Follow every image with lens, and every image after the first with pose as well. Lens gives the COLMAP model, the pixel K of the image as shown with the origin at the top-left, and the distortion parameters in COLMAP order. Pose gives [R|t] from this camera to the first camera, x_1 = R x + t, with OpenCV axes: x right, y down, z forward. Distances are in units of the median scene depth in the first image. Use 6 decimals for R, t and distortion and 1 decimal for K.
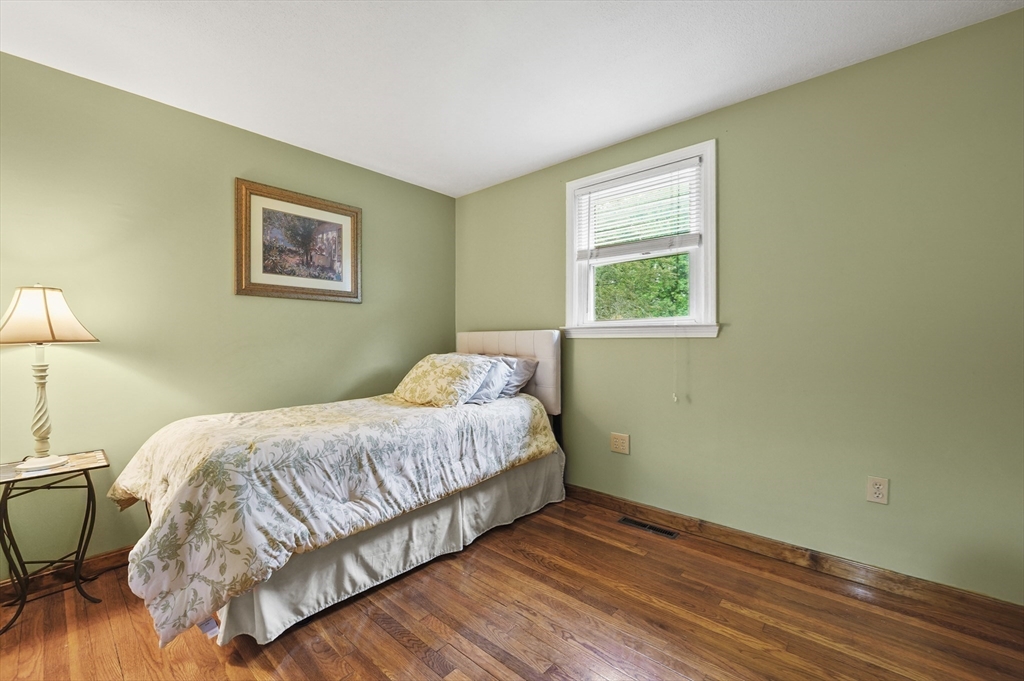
lens RADIAL K [[420.5, 0, 508.6], [0, 420.5, 345.1], [0, 0, 1]] dist [-0.010116, -0.001806]
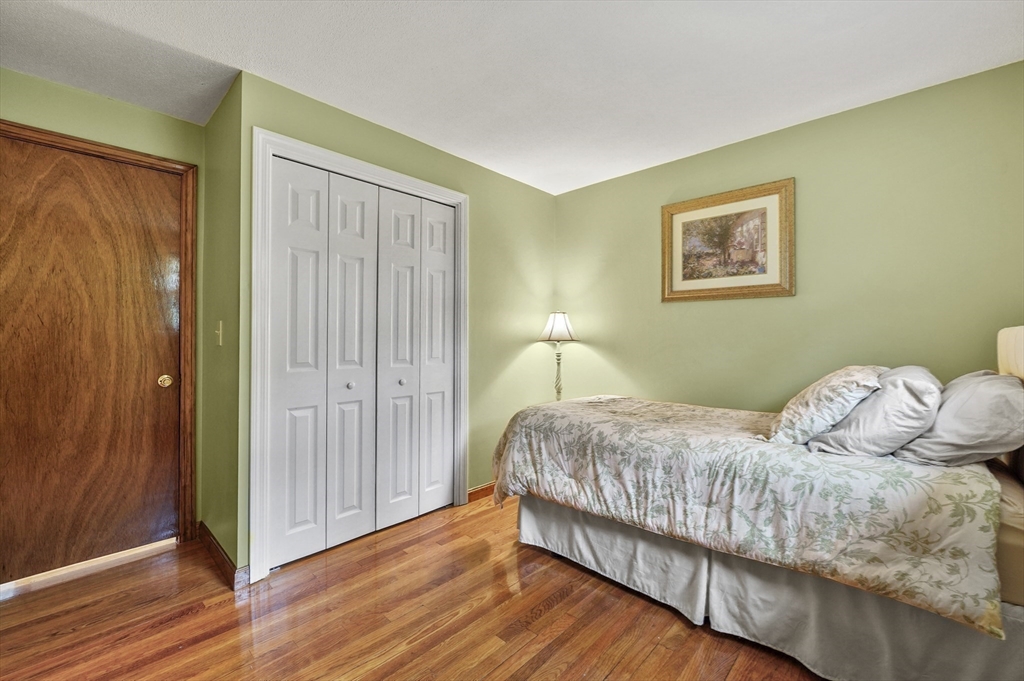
lens RADIAL K [[420.5, 0, 510.2], [0, 420.5, 334.7], [0, 0, 1]] dist [-0.010116, -0.001806]
pose [[-0.037505, -0.004360, -0.999287, 0.642498], [-0.015099, 0.999879, -0.003796, -0.019981], [0.999182, 0.014946, -0.037567, 0.685161]]
